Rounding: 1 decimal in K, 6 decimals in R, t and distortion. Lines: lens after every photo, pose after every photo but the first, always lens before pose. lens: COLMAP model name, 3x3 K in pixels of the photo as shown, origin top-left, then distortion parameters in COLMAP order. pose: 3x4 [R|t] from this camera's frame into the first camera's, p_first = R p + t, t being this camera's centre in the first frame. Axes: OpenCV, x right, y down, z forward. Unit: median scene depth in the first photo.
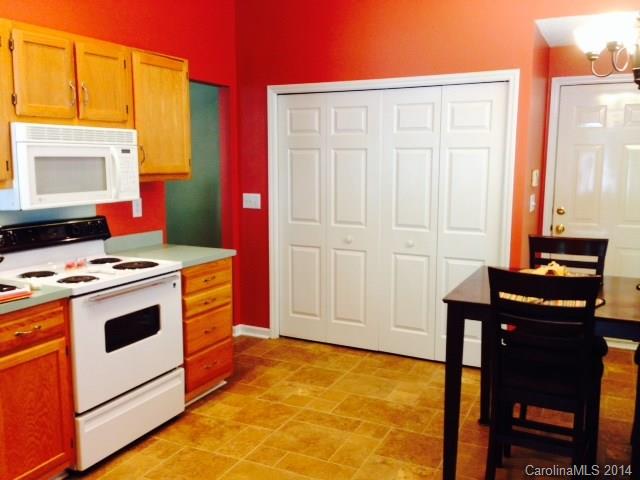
lens RADIAL K [[588.2, 0, 320.0], [0, 588.2, 240.0], [0, 0, 1]] dist [0.110714, -0.202605]
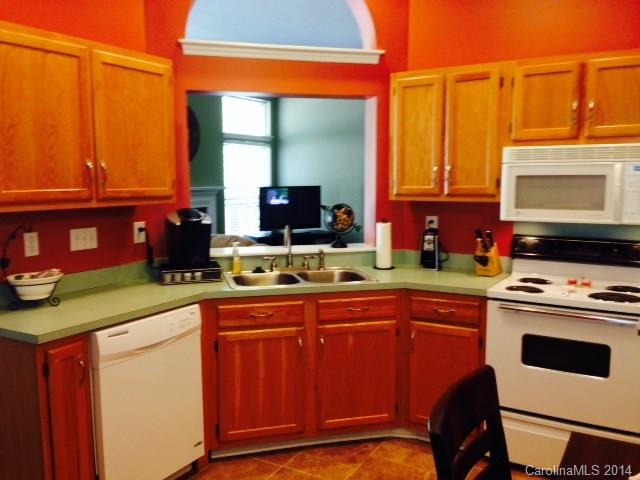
lens RADIAL K [[588.2, 0, 320.0], [0, 588.2, 240.0], [0, 0, 1]] dist [0.110714, -0.202605]
pose [[-0.082889, 0.115364, -0.989859, 0.651473], [-0.137238, 0.982492, 0.125997, -0.101679], [0.987064, 0.146291, -0.065606, 0.668069]]
